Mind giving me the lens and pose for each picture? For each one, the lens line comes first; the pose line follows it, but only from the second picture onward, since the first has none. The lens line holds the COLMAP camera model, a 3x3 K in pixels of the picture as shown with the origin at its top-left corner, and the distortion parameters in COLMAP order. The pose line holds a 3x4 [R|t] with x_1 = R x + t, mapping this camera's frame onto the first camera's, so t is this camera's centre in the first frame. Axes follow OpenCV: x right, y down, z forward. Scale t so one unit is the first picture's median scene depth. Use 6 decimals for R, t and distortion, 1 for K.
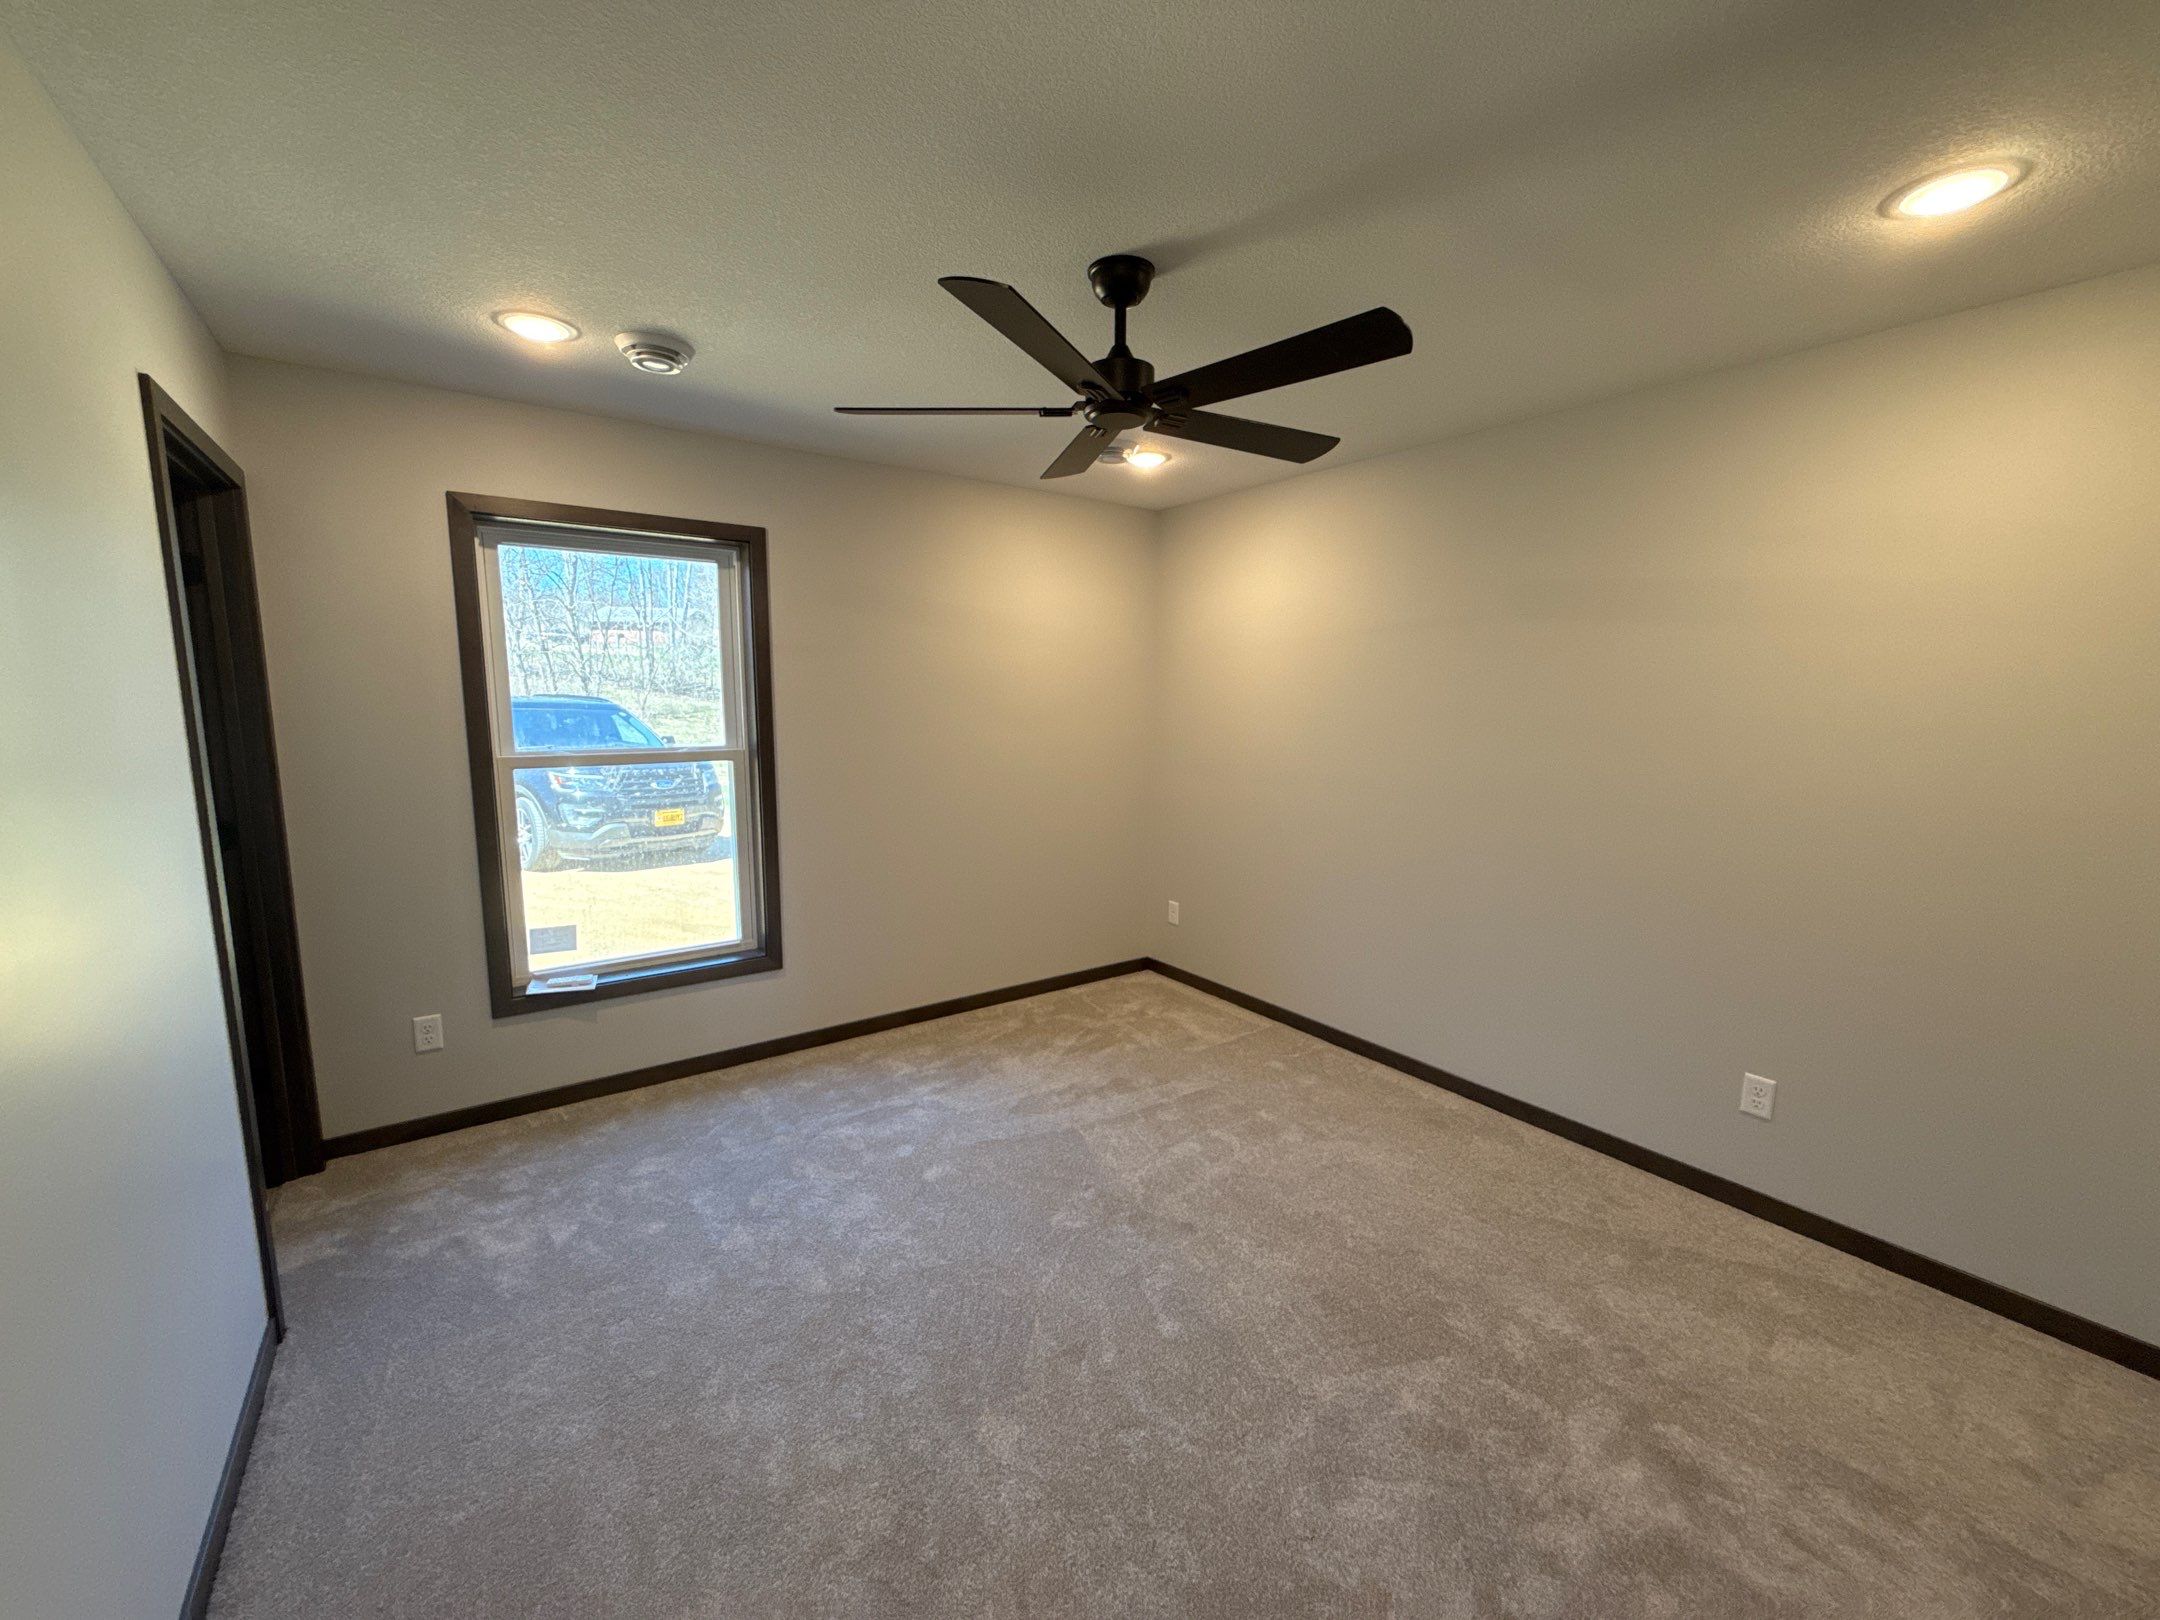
lens RADIAL K [[860.4, 0, 1046.8], [0, 860.4, 806.7], [0, 0, 1]] dist [0.000043, 0.000188]
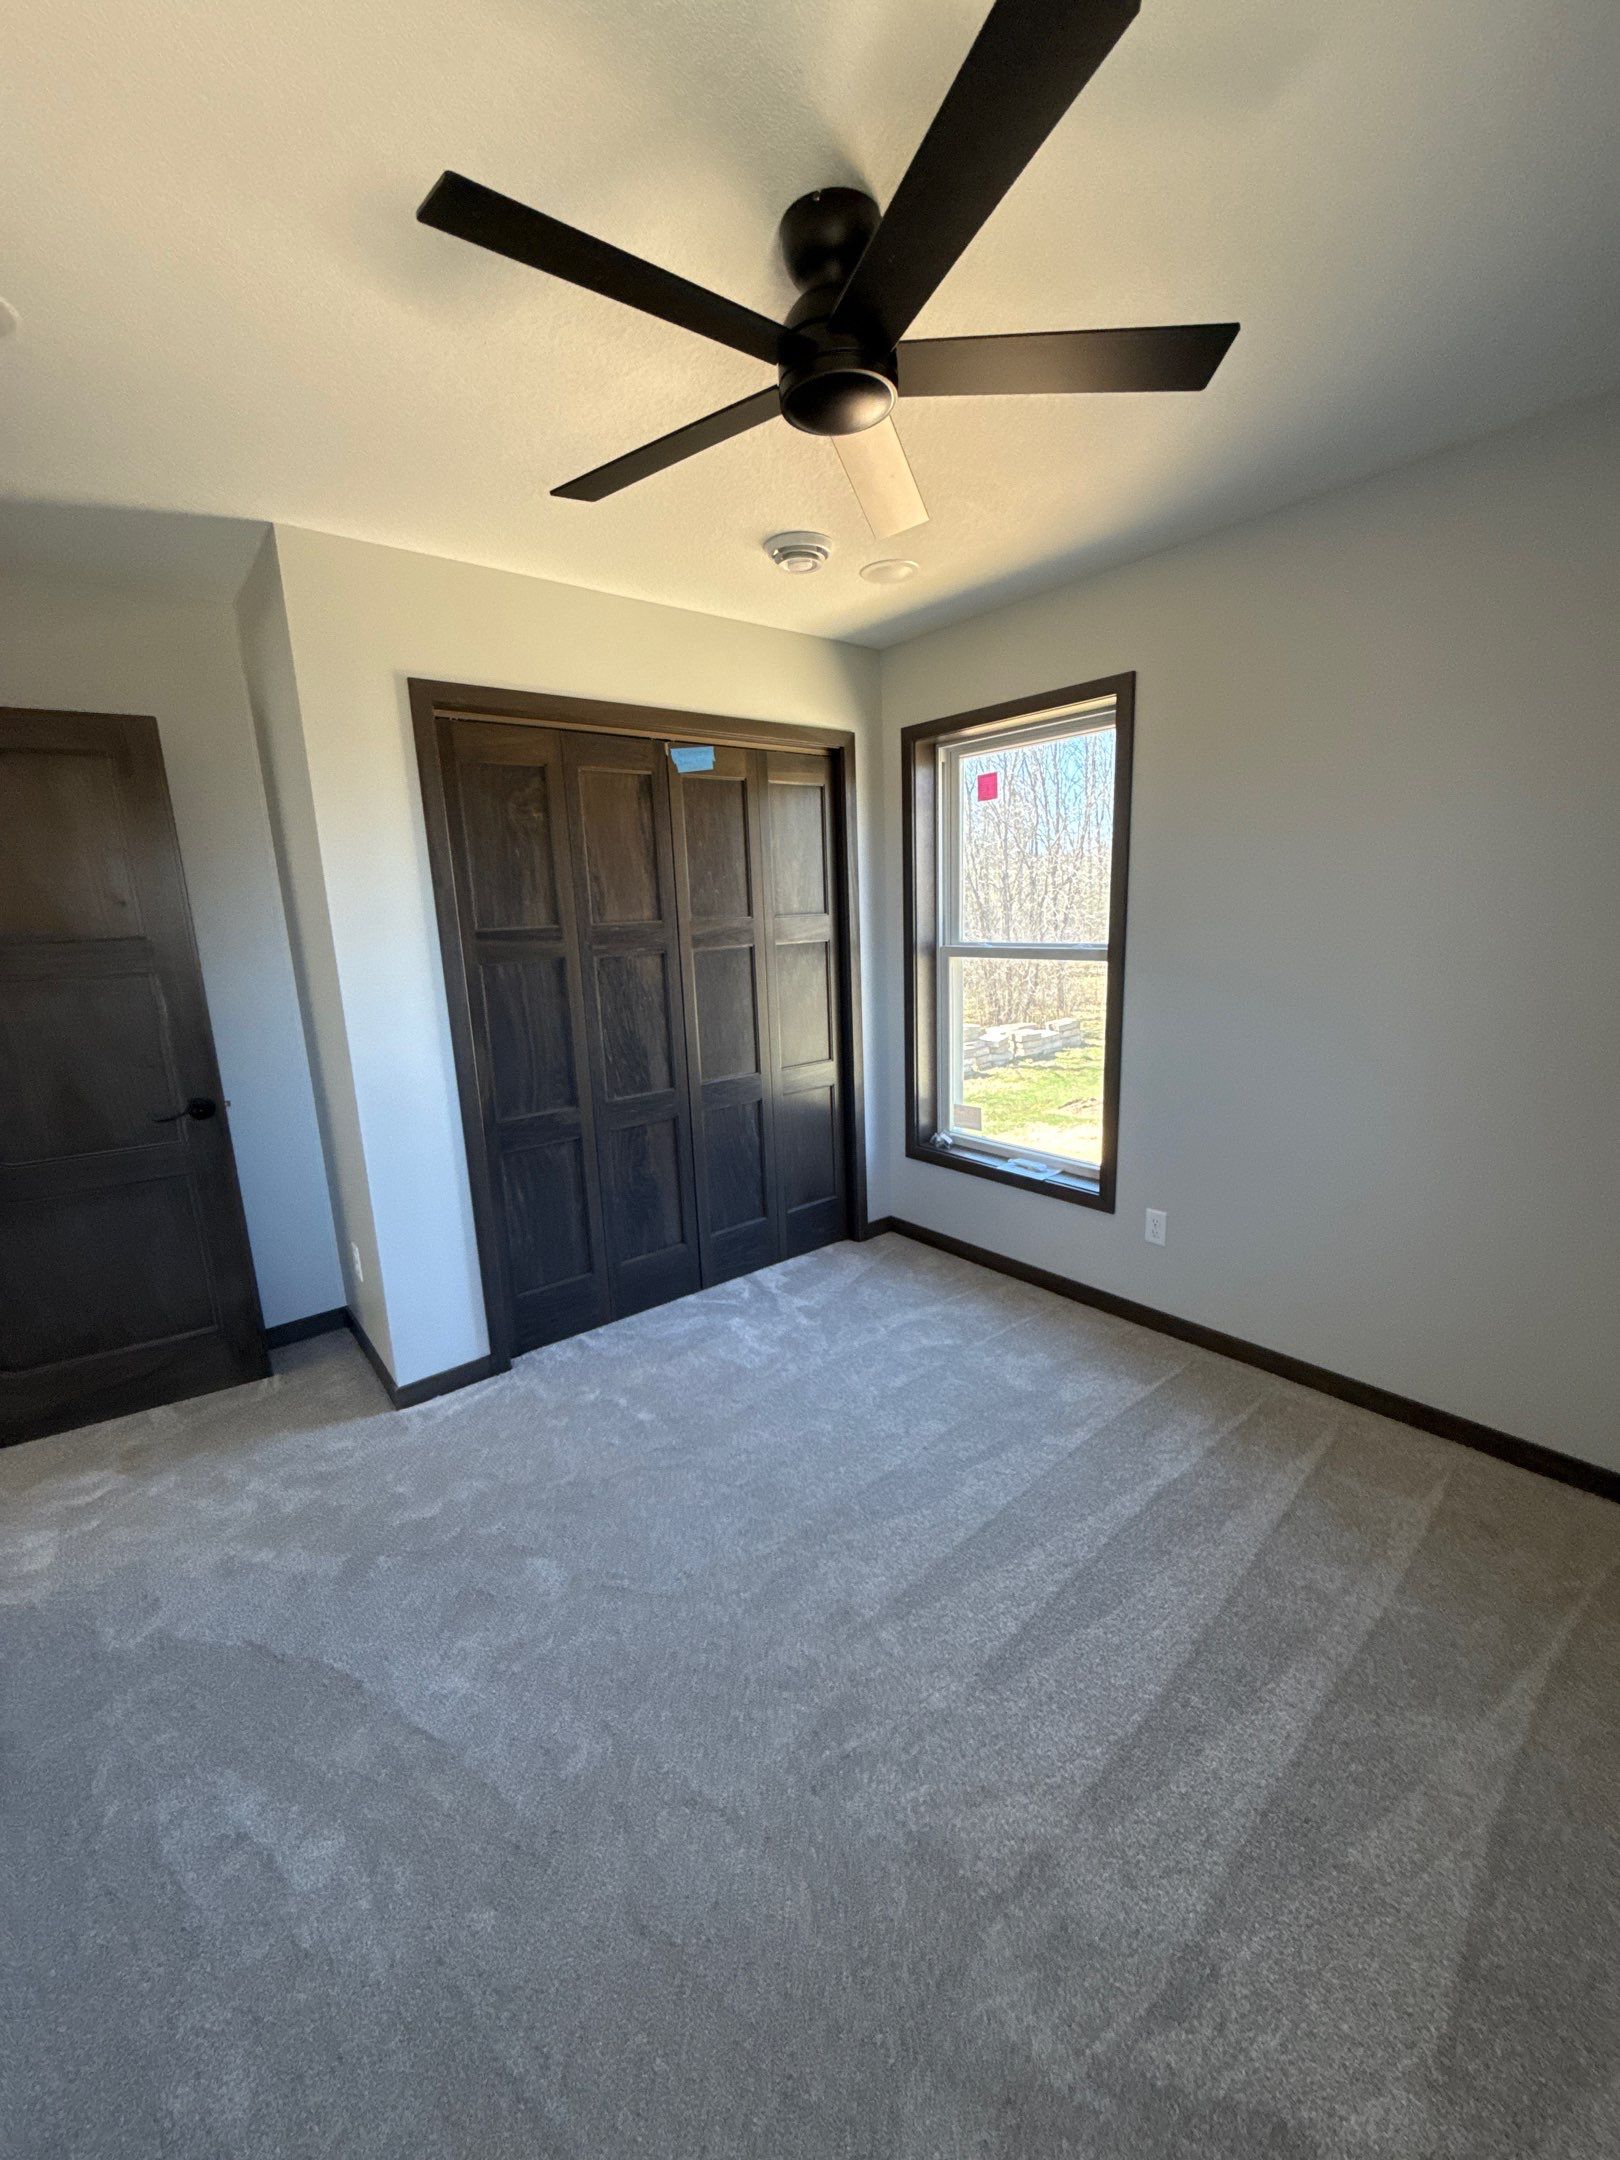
lens RADIAL K [[860.4, 0, 806.6], [0, 860.4, 1082.6], [0, 0, 1]] dist [0.000043, 0.000188]
pose [[0.083415, 0.199423, -0.976357, 0.479632], [-0.093005, 0.977053, 0.191619, -0.072988], [0.992165, 0.074822, 0.100048, 0.629897]]
